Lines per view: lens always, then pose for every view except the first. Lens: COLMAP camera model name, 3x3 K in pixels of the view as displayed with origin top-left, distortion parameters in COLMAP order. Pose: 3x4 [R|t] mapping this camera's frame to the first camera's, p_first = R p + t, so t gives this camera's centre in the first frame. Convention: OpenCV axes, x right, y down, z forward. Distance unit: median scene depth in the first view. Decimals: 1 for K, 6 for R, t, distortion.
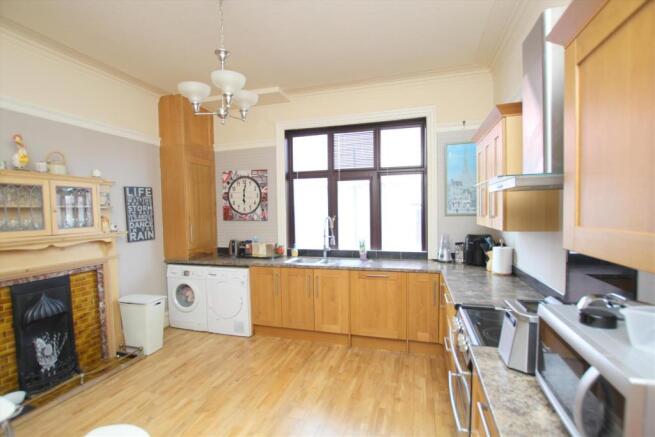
lens RADIAL K [[310.7, 0, 330.1], [0, 310.7, 219.8], [0, 0, 1]] dist [-0.006163, 0.000257]
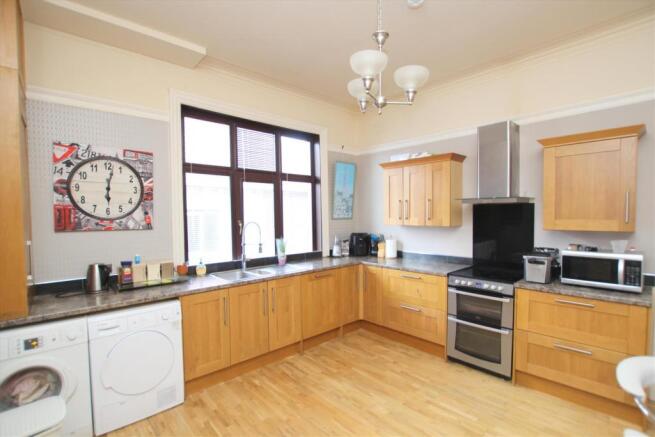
lens RADIAL K [[310.7, 0, 327.6], [0, 310.7, 221.1], [0, 0, 1]] dist [-0.006163, 0.000257]
pose [[0.509764, -0.007696, 0.860280, -0.598664], [0.029419, 0.999531, -0.008490, 0.002355], [-0.859811, 0.029637, 0.509751, 0.341171]]
